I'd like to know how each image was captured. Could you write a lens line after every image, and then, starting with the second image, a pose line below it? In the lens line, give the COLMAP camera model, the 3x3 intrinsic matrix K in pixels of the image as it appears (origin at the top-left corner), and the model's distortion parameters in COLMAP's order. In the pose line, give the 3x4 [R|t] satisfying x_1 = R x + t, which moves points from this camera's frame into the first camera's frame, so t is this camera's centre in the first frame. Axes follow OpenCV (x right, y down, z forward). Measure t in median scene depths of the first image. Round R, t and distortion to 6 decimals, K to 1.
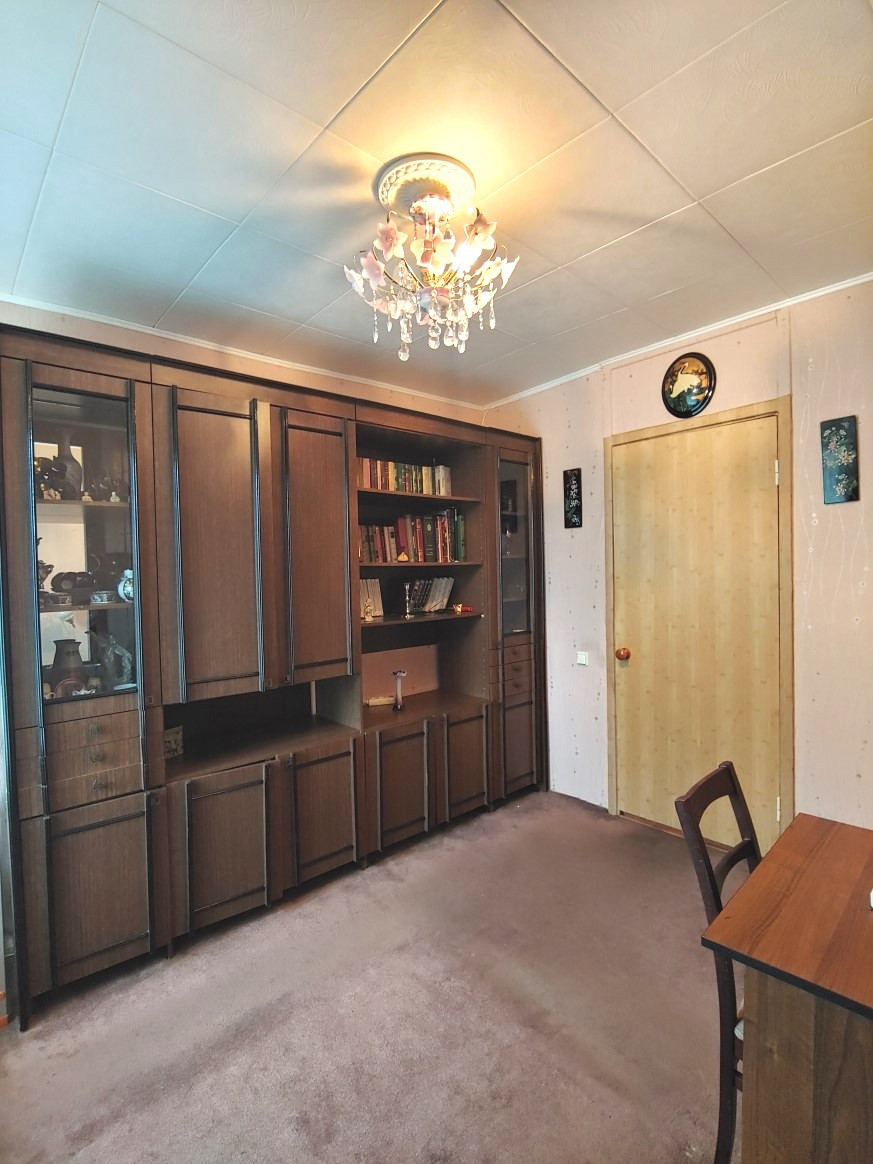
lens RADIAL K [[561.6, 0, 435.2], [0, 561.6, 581.4], [0, 0, 1]] dist [-0.016331, -0.000309]
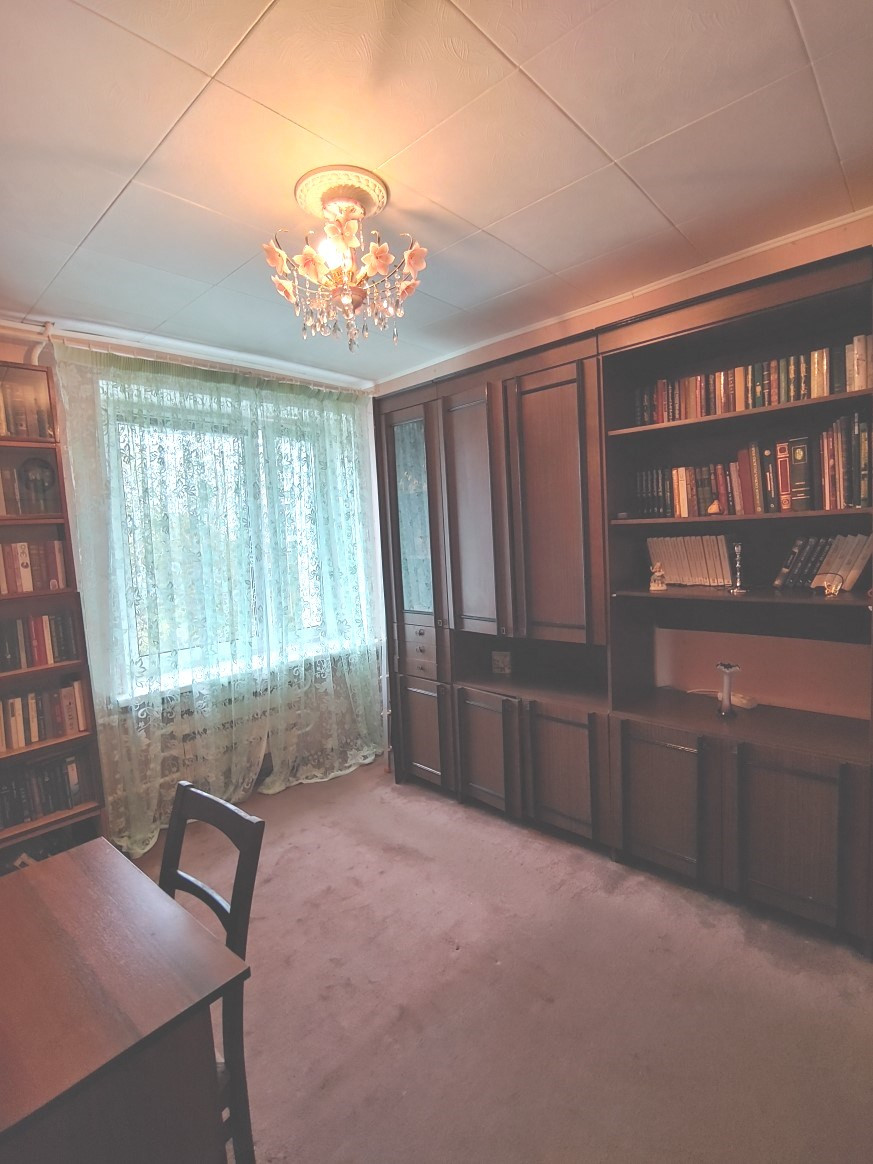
lens RADIAL K [[561.6, 0, 435.2], [0, 561.6, 574.5], [0, 0, 1]] dist [-0.016331, -0.000309]
pose [[0.082148, 0.094205, -0.992158, 0.633429], [0.026289, 0.994971, 0.096648, -0.036709], [0.996273, -0.034023, 0.079258, 0.594567]]
